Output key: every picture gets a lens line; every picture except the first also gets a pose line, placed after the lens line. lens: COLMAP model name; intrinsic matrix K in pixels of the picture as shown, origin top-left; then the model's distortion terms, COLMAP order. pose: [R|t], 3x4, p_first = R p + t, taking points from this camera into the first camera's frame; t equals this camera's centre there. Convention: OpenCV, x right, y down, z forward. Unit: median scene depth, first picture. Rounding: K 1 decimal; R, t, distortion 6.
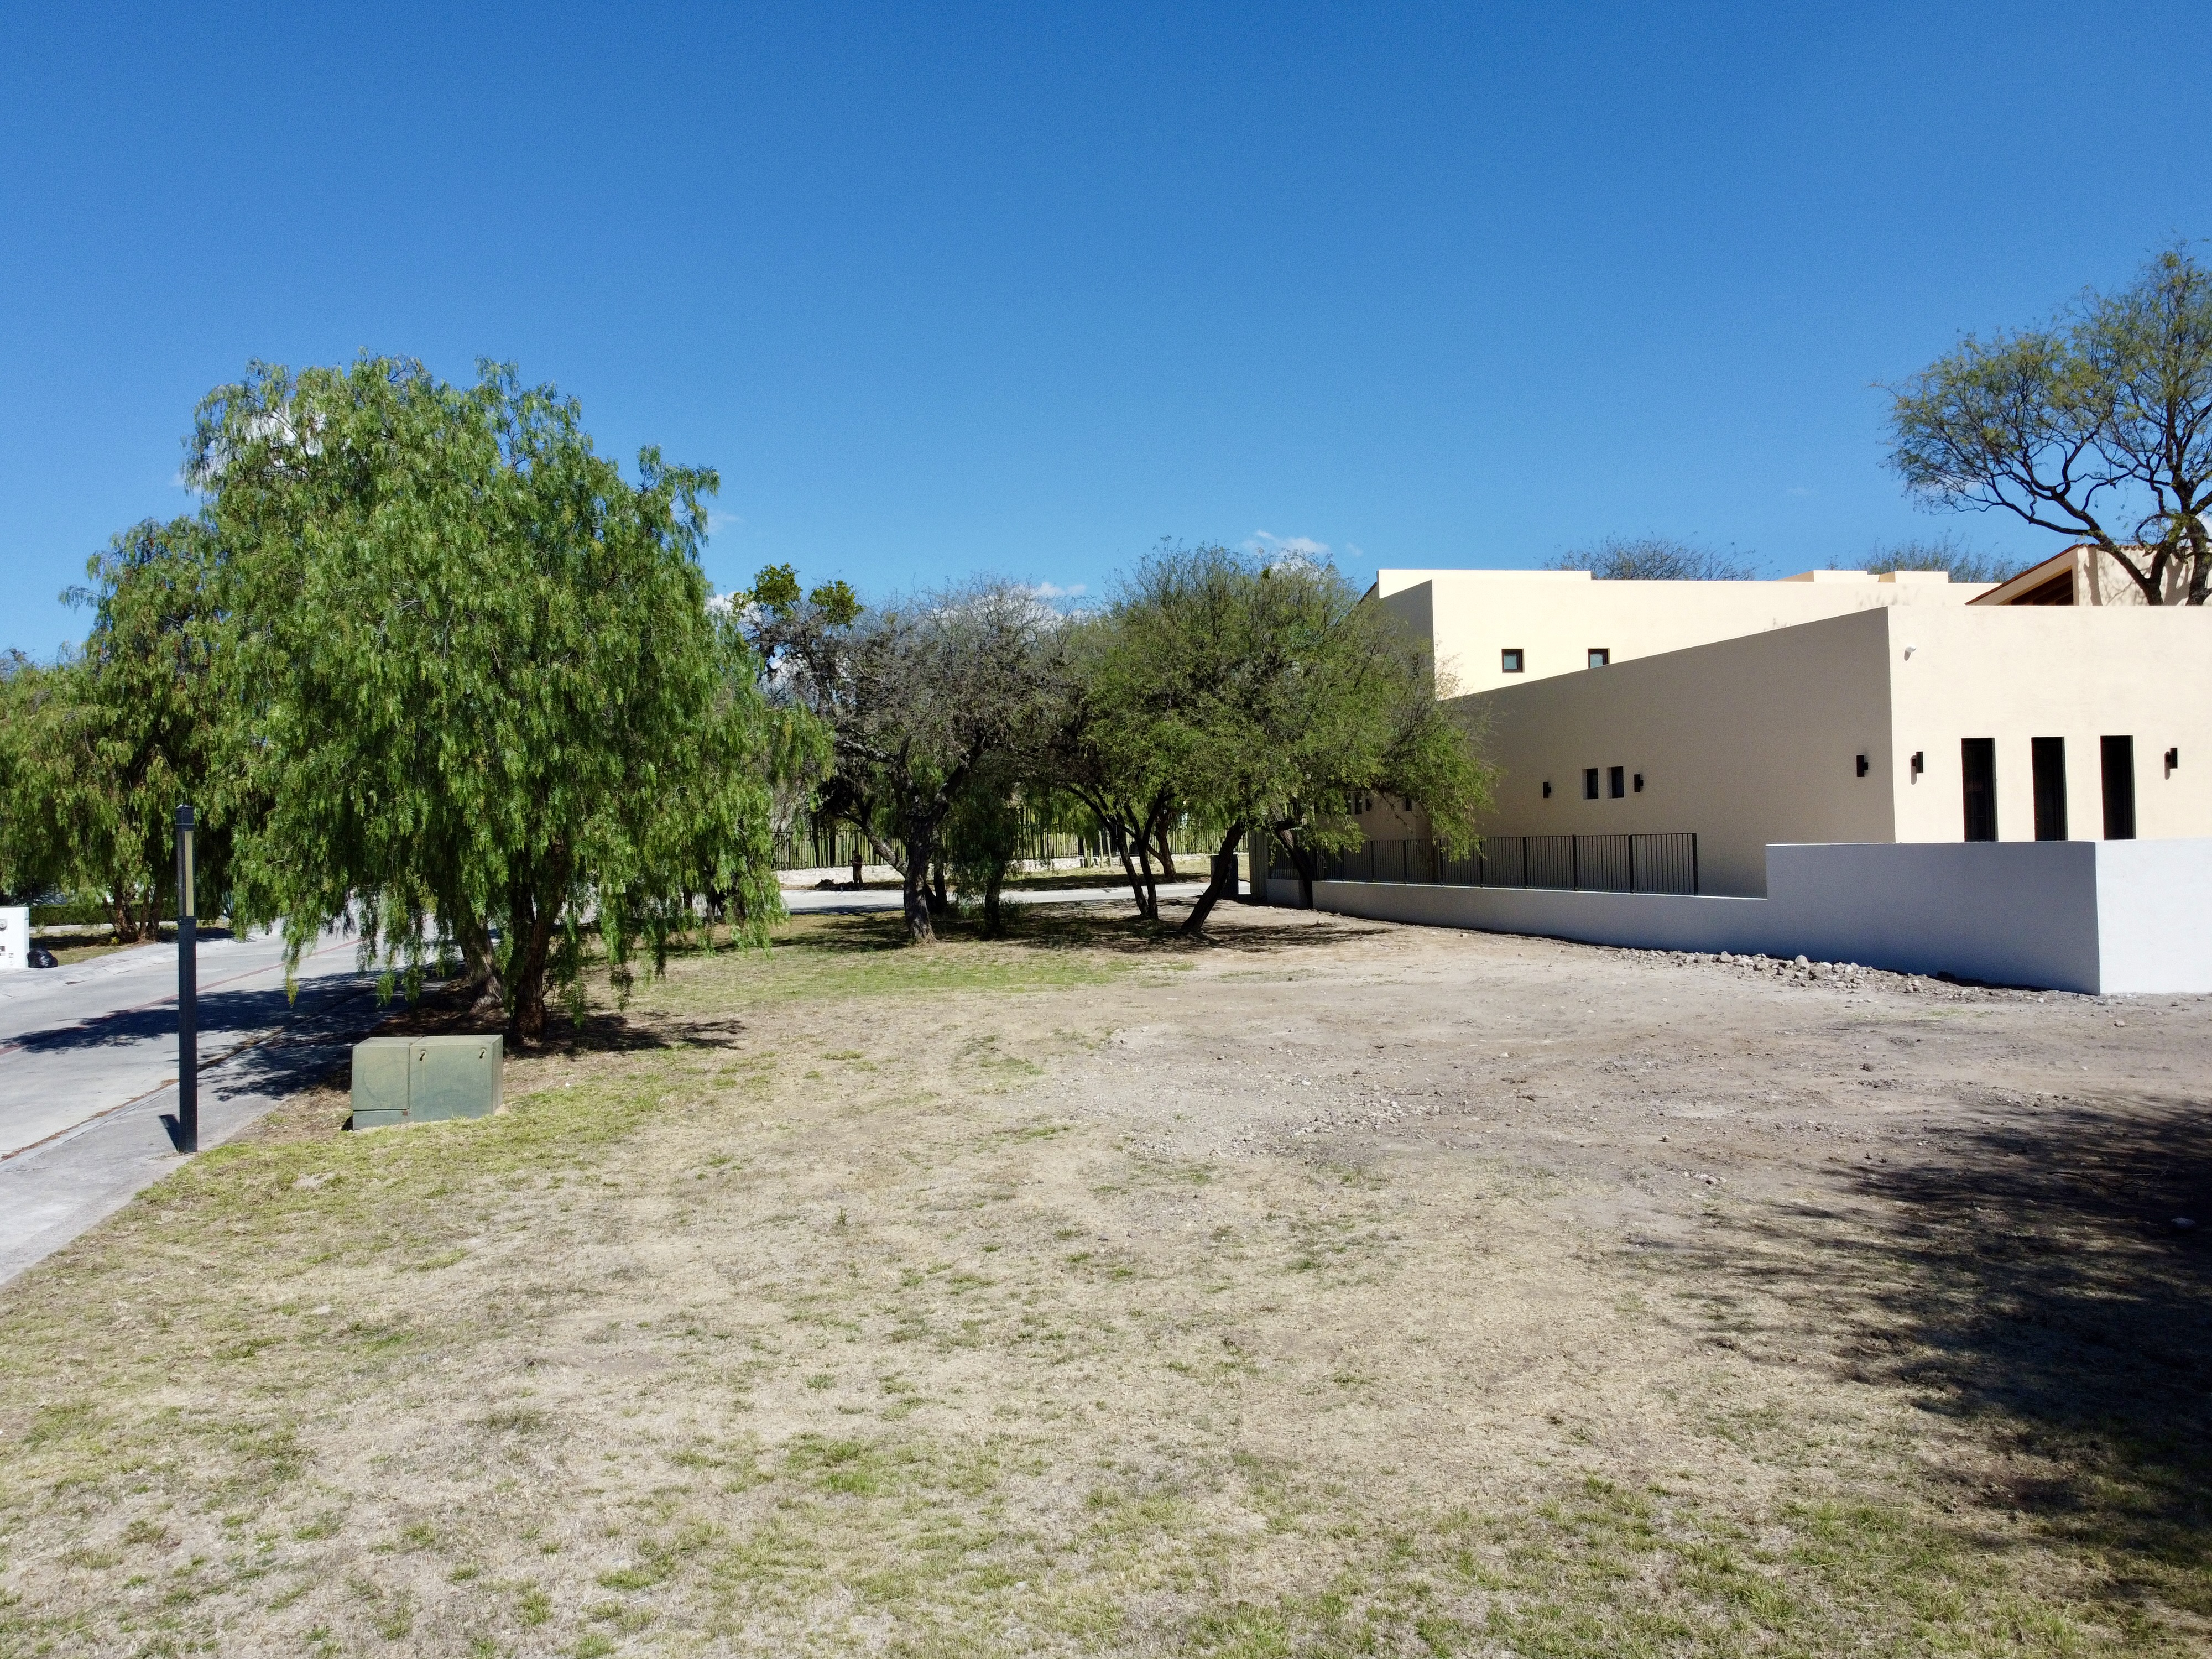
lens RADIAL K [[1680.0, 0, 1097.7], [0, 1680.0, 830.6], [0, 0, 1]] dist [-0.001787, -0.002128]
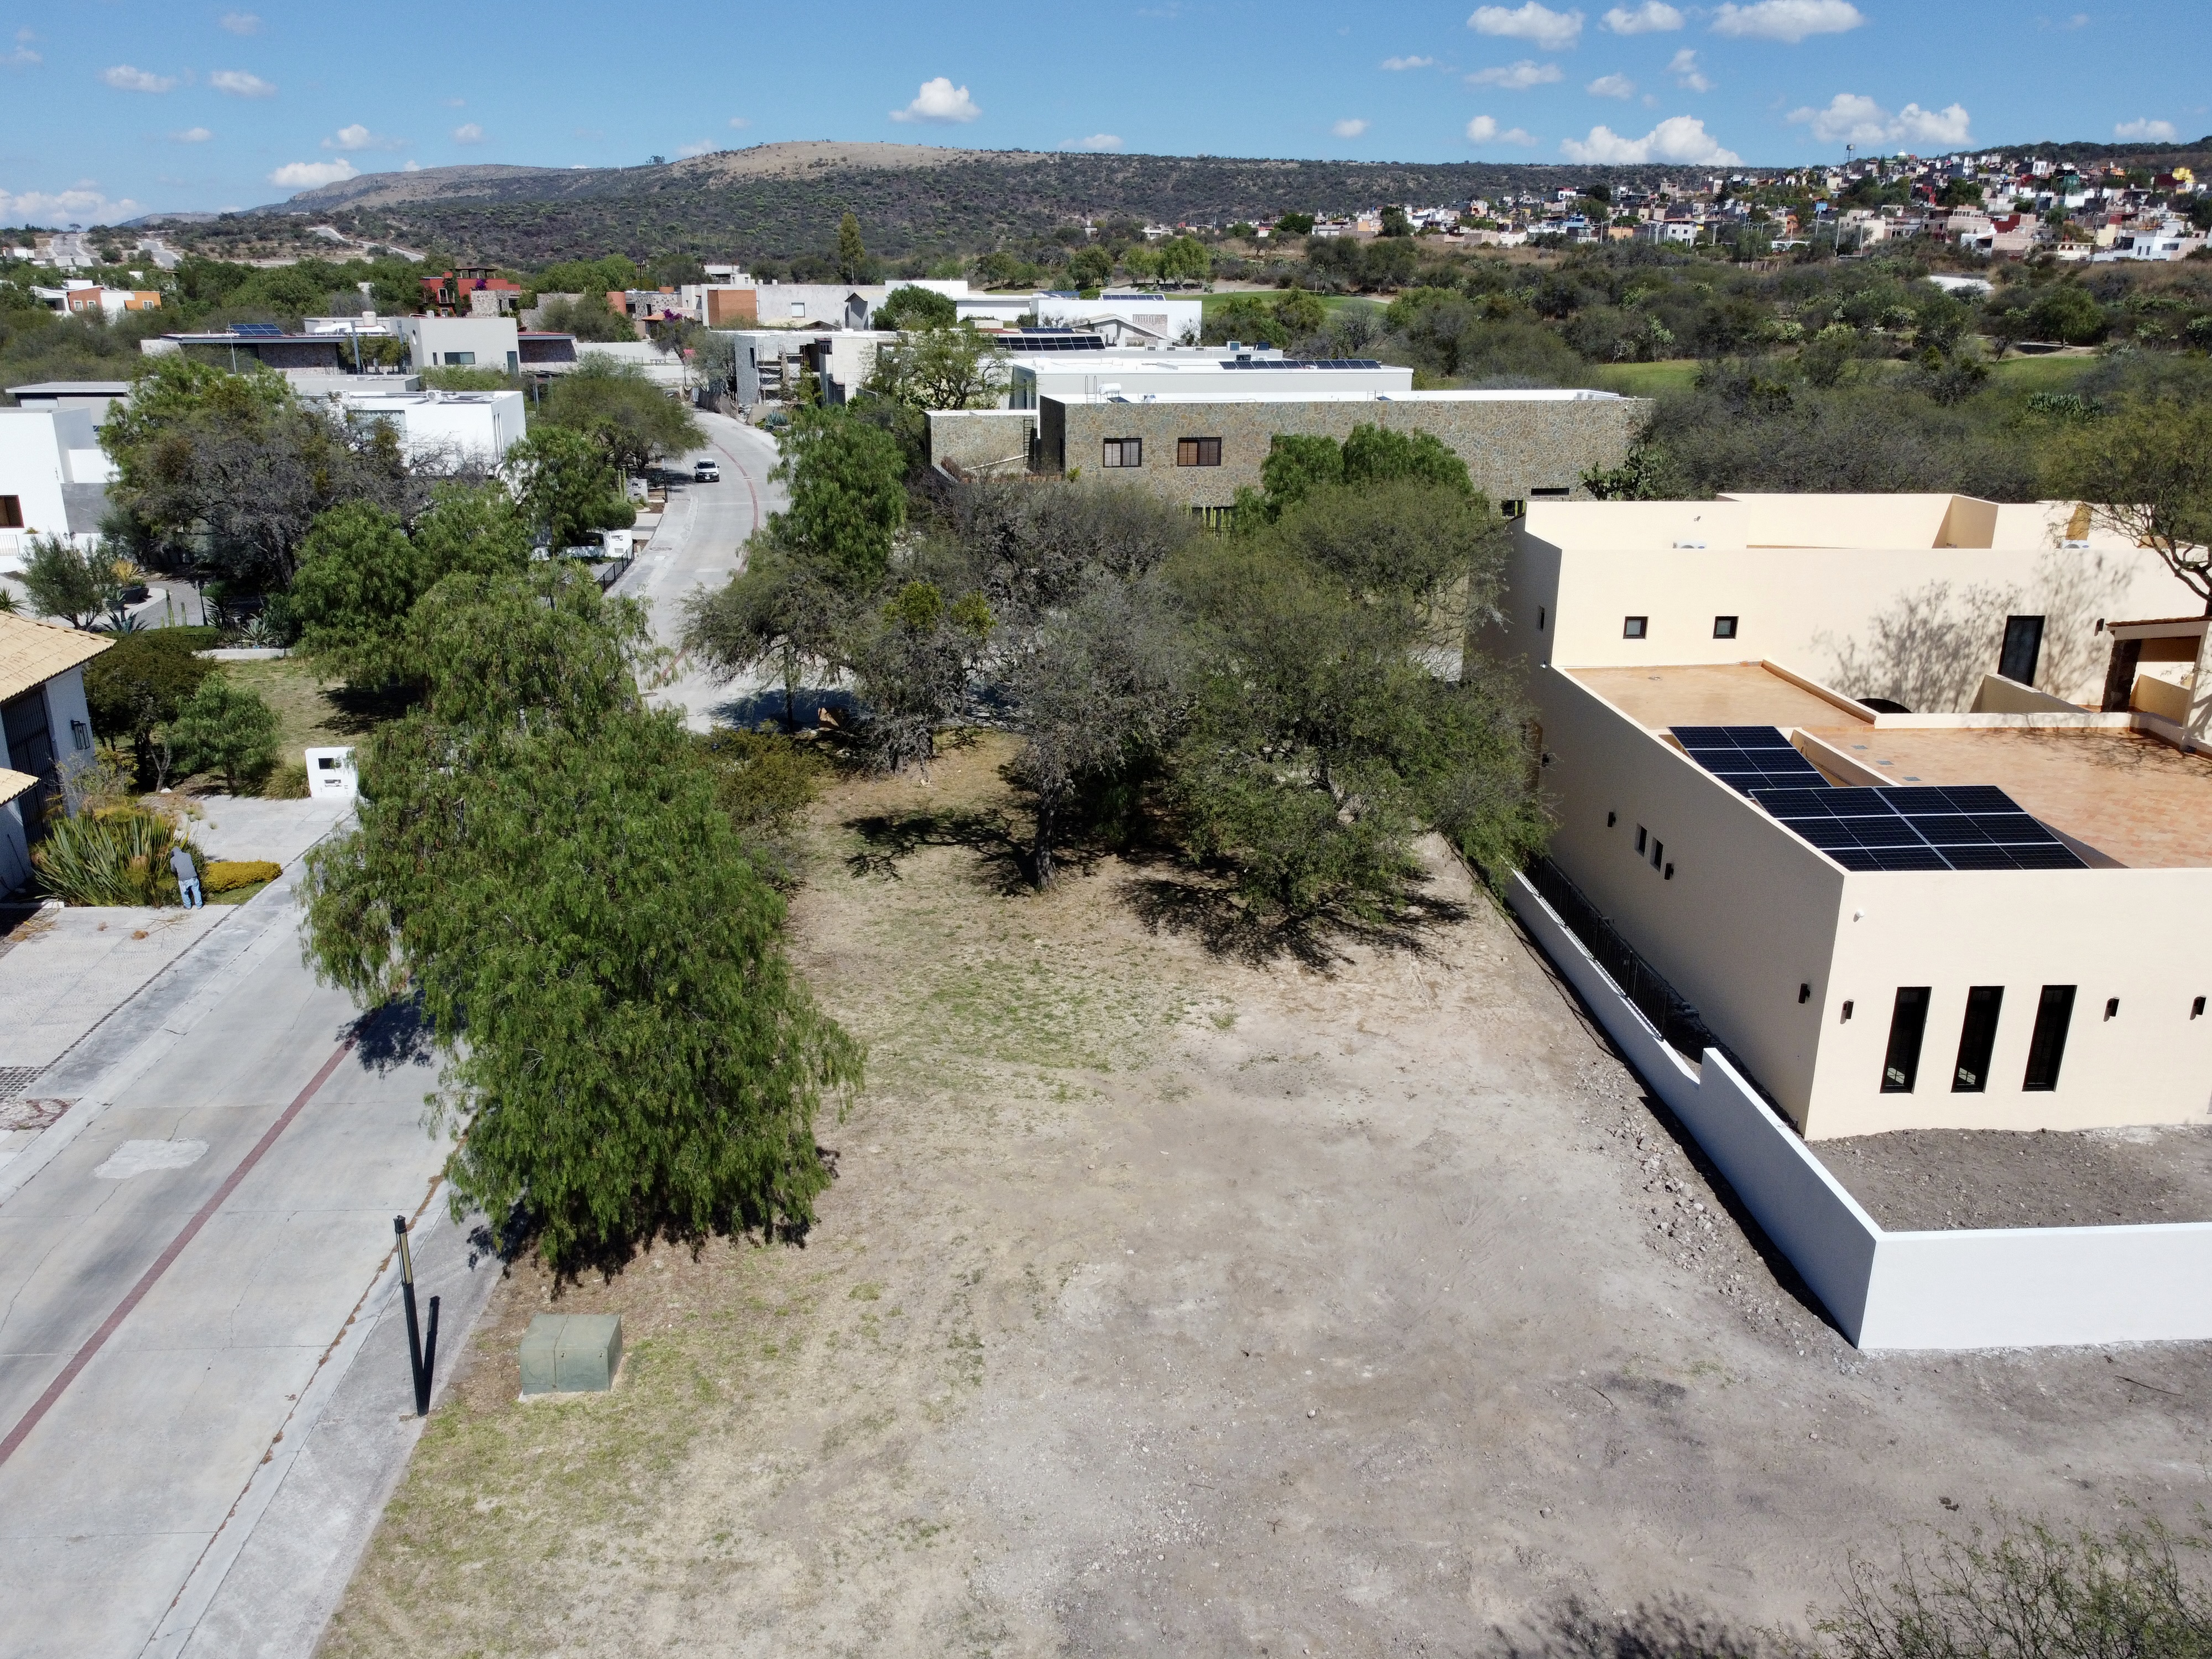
lens RADIAL K [[1680.0, 0, 1097.7], [0, 1680.0, 830.6], [0, 0, 1]] dist [-0.001787, -0.002128]
pose [[0.982338, 0.092214, -0.162816, 0.211996], [-0.035397, 0.946001, 0.322225, -0.634826], [0.183738, -0.310770, 0.932557, -0.133990]]
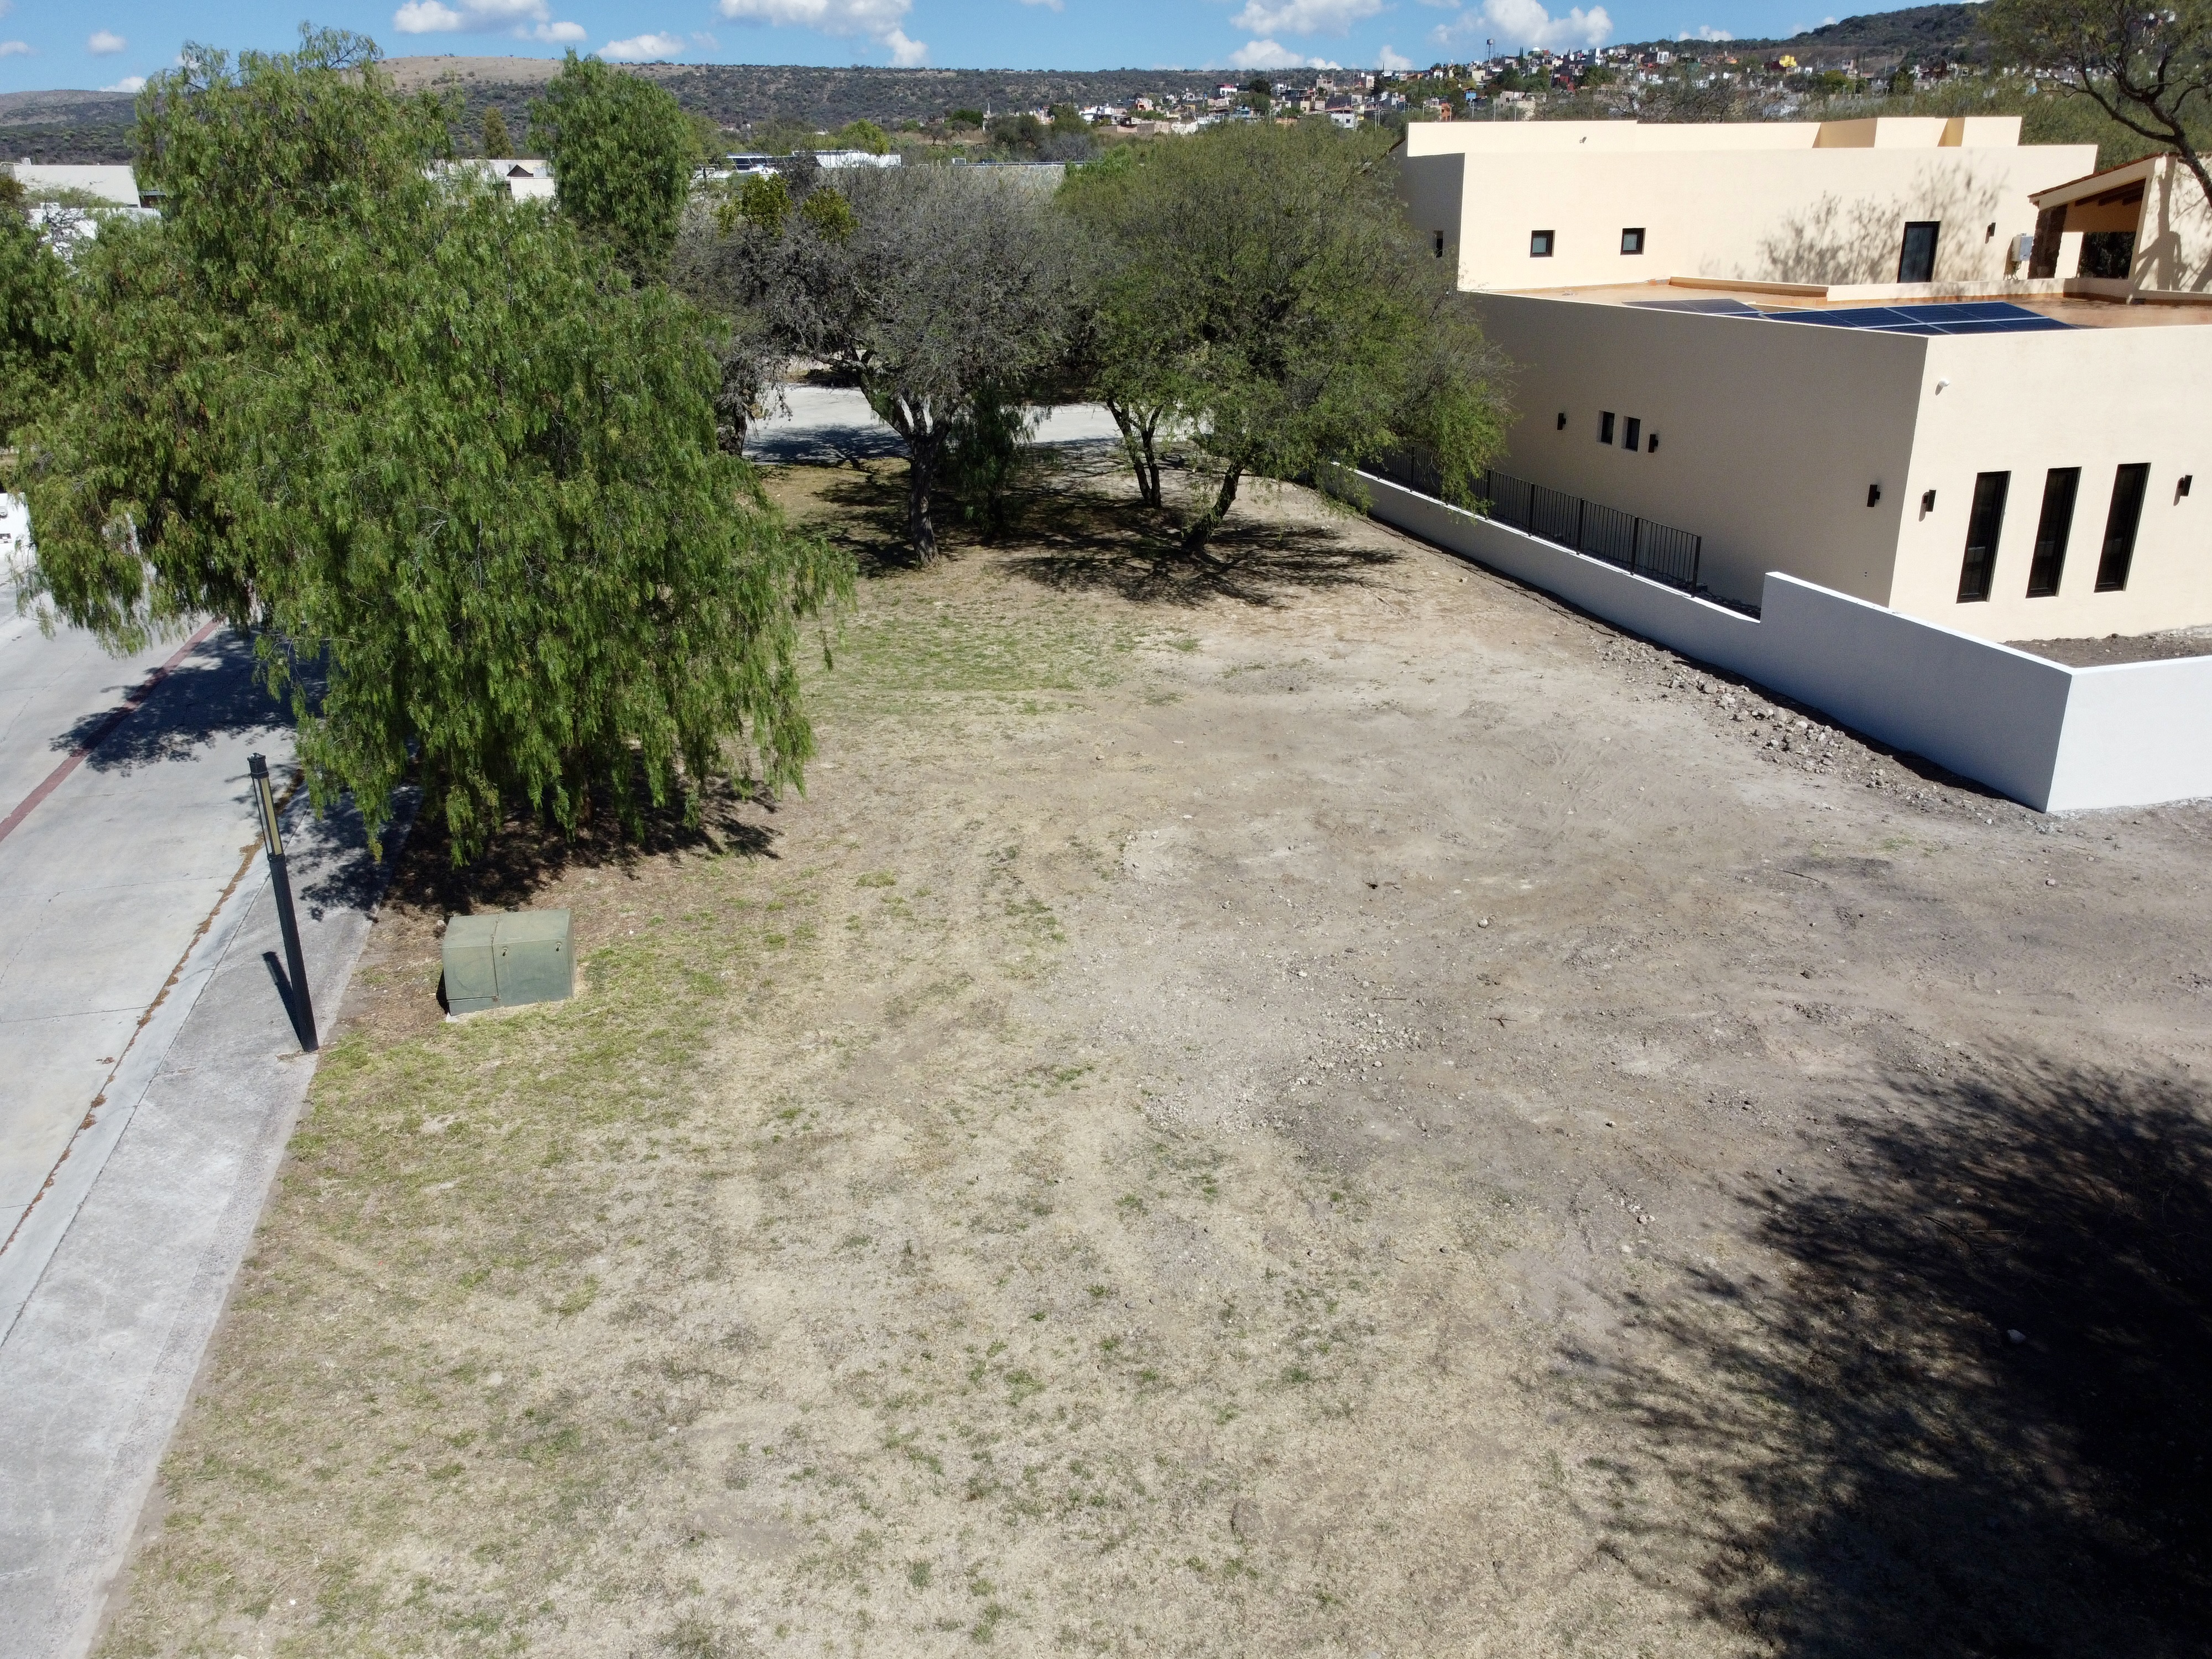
lens RADIAL K [[1685.5, 0, 1099.4], [0, 1685.5, 820.3], [0, 0, 1]] dist [0.001333, -0.005730]
pose [[0.999906, 0.009937, 0.009474, -0.017623], [-0.012631, 0.936222, 0.351181, -0.265652], [-0.005380, -0.351267, 0.936260, -0.006886]]
